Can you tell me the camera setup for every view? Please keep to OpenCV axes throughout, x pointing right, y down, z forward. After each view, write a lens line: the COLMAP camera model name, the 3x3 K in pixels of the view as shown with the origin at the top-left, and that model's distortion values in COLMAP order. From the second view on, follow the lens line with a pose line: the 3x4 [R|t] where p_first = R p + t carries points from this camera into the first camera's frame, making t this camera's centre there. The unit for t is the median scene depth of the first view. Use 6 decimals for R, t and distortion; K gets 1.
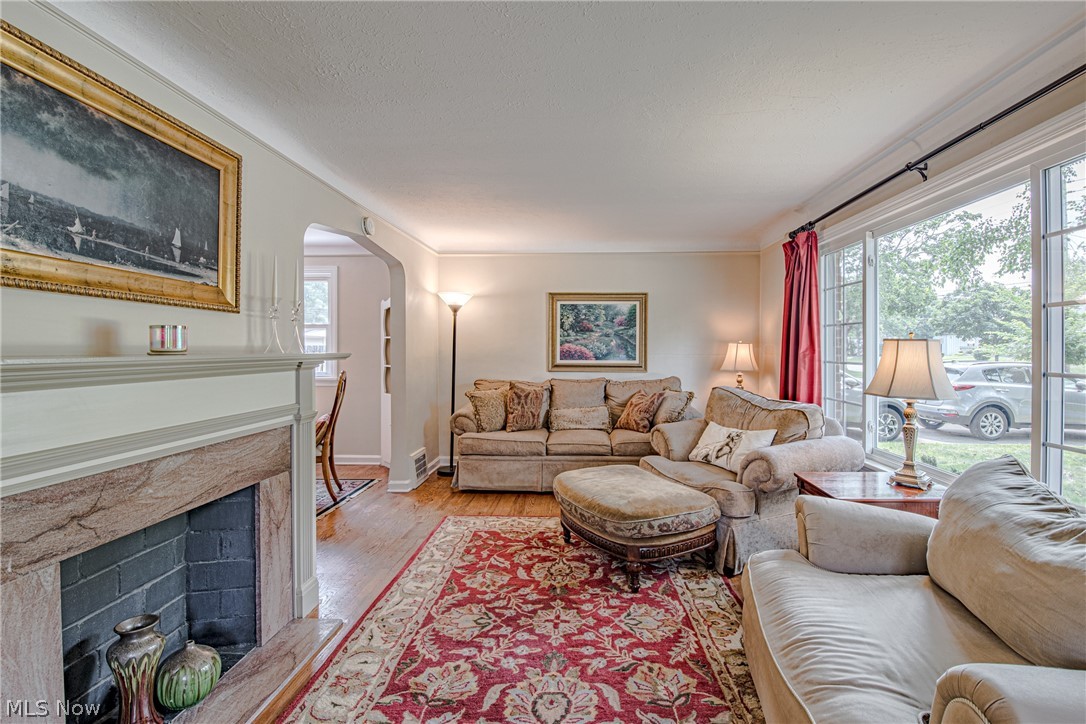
lens RADIAL K [[476.9, 0, 551.3], [0, 476.9, 359.0], [0, 0, 1]] dist [-0.014731, -0.004263]
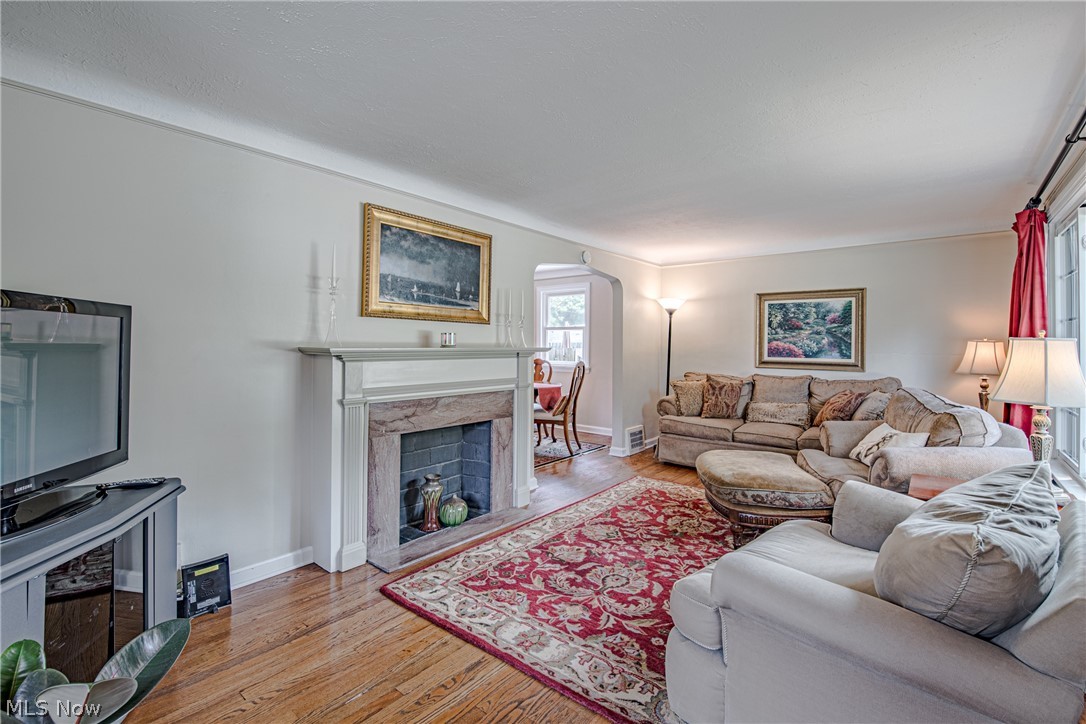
lens RADIAL K [[476.9, 0, 542.9], [0, 476.9, 354.3], [0, 0, 1]] dist [-0.014731, -0.004263]
pose [[0.792055, 0.018182, -0.610179, 0.577390], [-0.019528, 0.999799, 0.004444, 0.003118], [0.610137, 0.008396, 0.792251, -0.283626]]
